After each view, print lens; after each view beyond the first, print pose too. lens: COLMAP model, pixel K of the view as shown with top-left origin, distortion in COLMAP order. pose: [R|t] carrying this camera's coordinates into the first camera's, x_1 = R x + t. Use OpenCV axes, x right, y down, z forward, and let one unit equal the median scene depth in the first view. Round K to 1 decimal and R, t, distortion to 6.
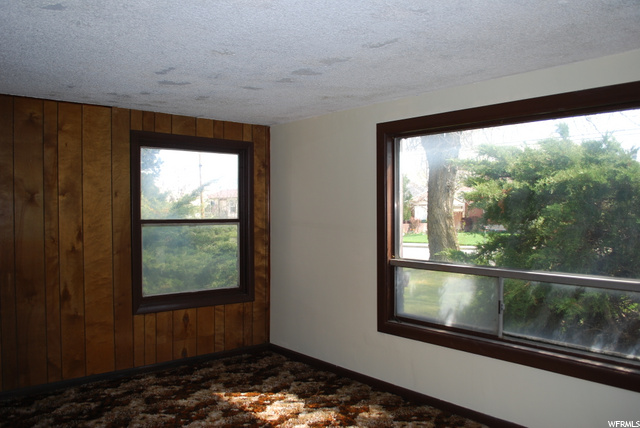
lens RADIAL K [[563.4, 0, 318.1], [0, 563.4, 213.1], [0, 0, 1]] dist [-0.069992, 0.014575]
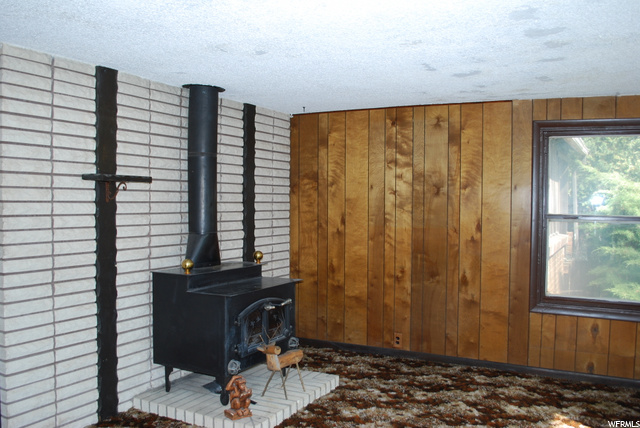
lens RADIAL K [[563.4, 0, 319.9], [0, 563.4, 213.4], [0, 0, 1]] dist [-0.069992, 0.014575]
pose [[0.384143, 0.031428, -0.922738, 0.453348], [-0.022529, 0.999442, 0.024662, -0.004590], [0.922999, 0.011315, 0.384637, 0.315629]]
